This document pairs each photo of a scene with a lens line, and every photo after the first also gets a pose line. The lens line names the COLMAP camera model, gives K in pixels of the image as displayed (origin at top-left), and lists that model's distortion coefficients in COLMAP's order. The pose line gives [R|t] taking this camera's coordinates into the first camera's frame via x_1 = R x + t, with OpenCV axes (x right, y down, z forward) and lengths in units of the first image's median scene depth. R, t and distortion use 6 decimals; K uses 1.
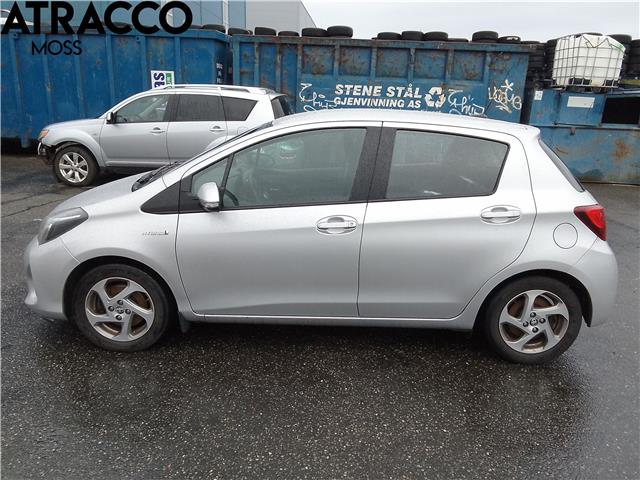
lens RADIAL K [[536.7, 0, 322.9], [0, 536.7, 241.8], [0, 0, 1]] dist [0.049952, -0.079353]
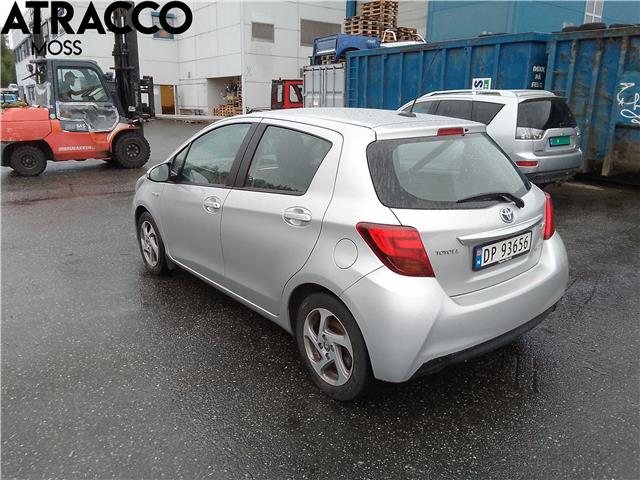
lens RADIAL K [[536.7, 0, 321.6], [0, 536.7, 243.5], [0, 0, 1]] dist [0.049952, -0.079353]
pose [[0.598935, 0.181343, -0.779995, 0.380823], [-0.194634, 0.977780, 0.077872, -0.029710], [0.776785, 0.105174, 0.620922, 0.159227]]
